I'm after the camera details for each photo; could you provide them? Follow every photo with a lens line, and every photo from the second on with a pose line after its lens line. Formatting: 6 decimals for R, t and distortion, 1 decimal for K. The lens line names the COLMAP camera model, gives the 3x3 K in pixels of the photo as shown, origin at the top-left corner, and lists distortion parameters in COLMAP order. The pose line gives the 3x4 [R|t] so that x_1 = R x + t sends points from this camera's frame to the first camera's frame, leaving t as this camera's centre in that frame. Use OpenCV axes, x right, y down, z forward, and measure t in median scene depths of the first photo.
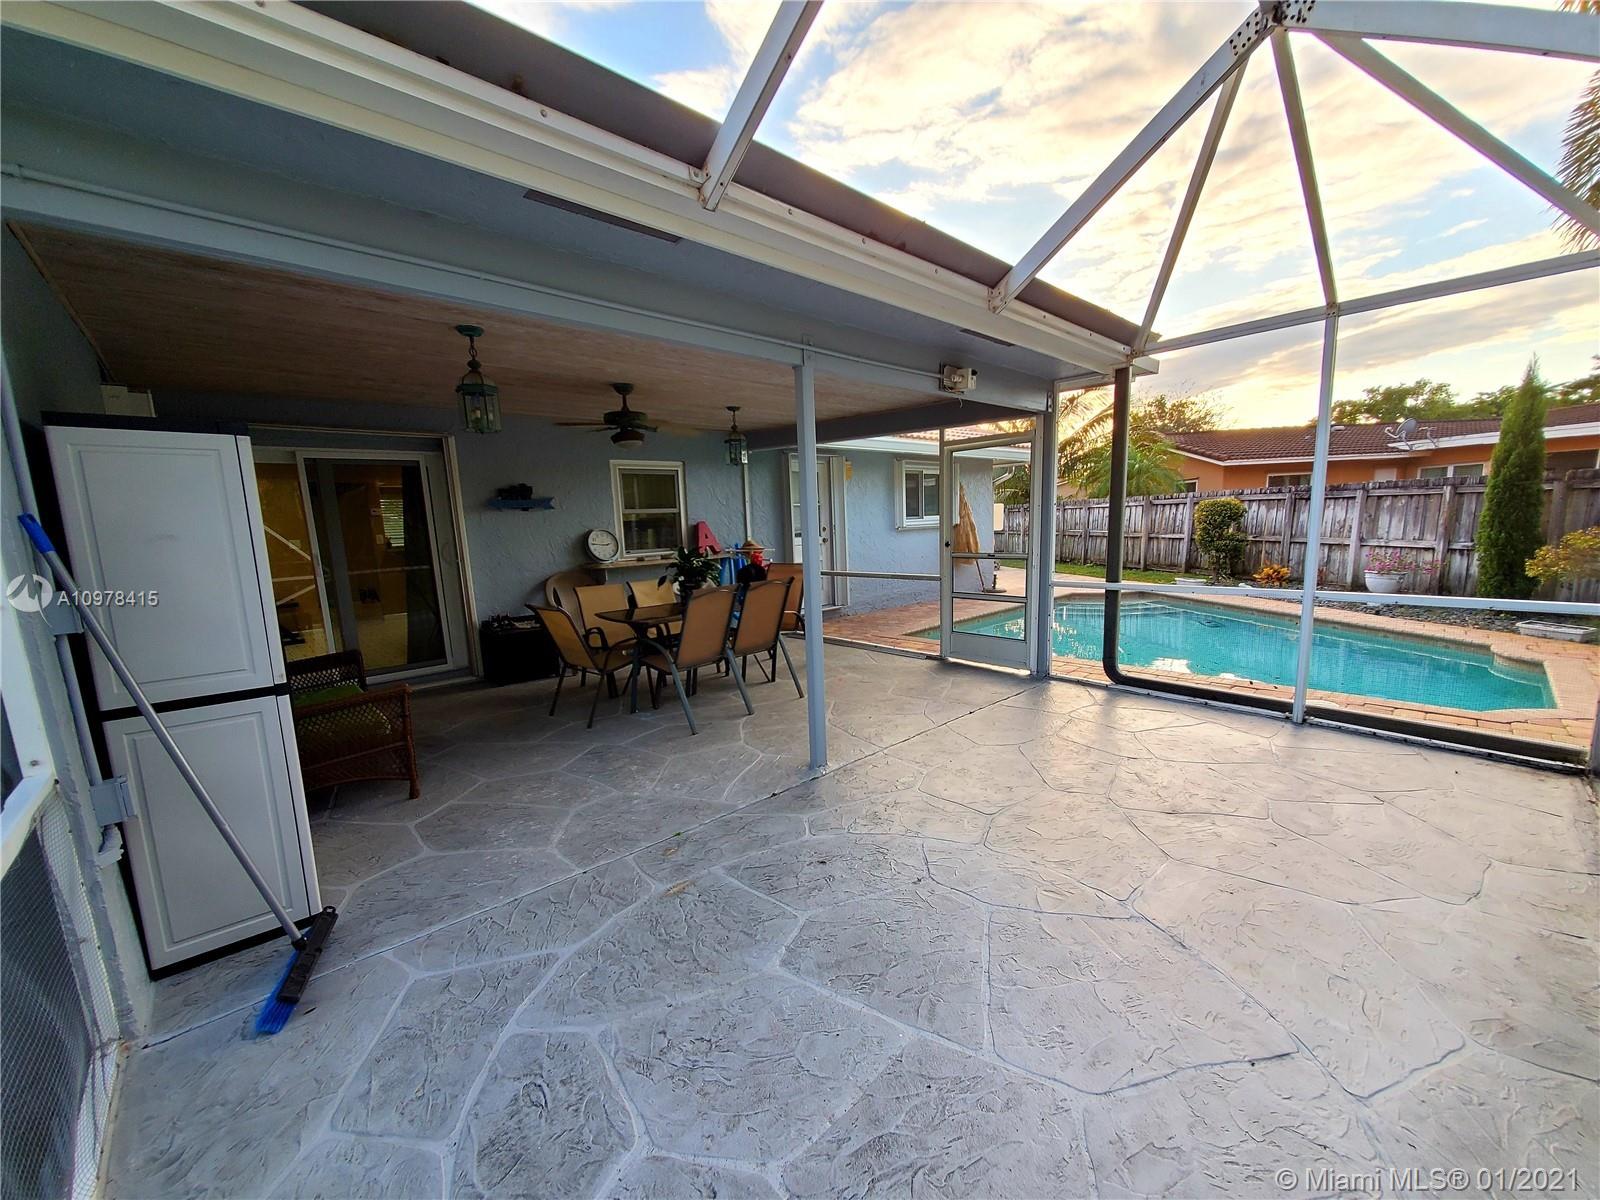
lens RADIAL K [[633.5, 0, 799.8], [0, 633.5, 621.5], [0, 0, 1]] dist [0.000738, -0.001912]
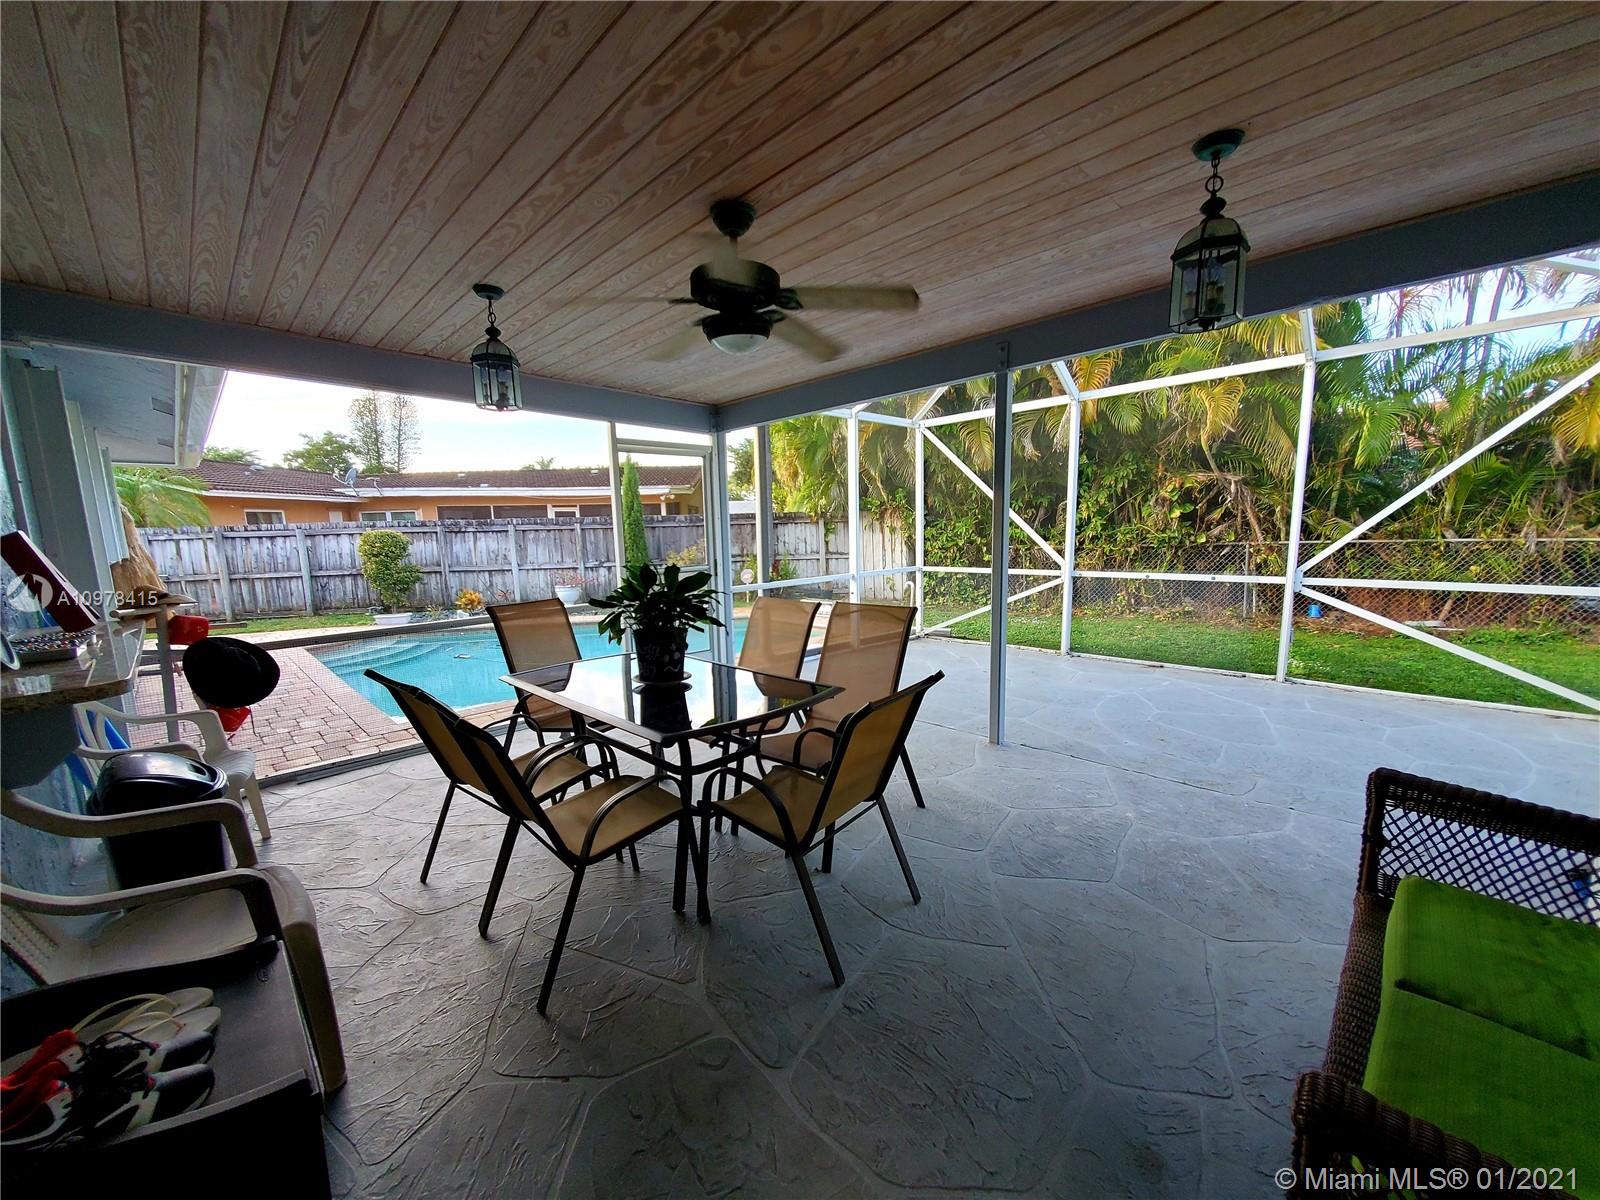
lens RADIAL K [[633.5, 0, 799.8], [0, 633.5, 621.5], [0, 0, 1]] dist [0.000738, -0.001912]
pose [[-0.030162, -0.111464, 0.993311, -0.624652], [0.187616, 0.975468, 0.115159, -0.099332], [-0.981779, 0.189835, -0.008510, 0.809893]]
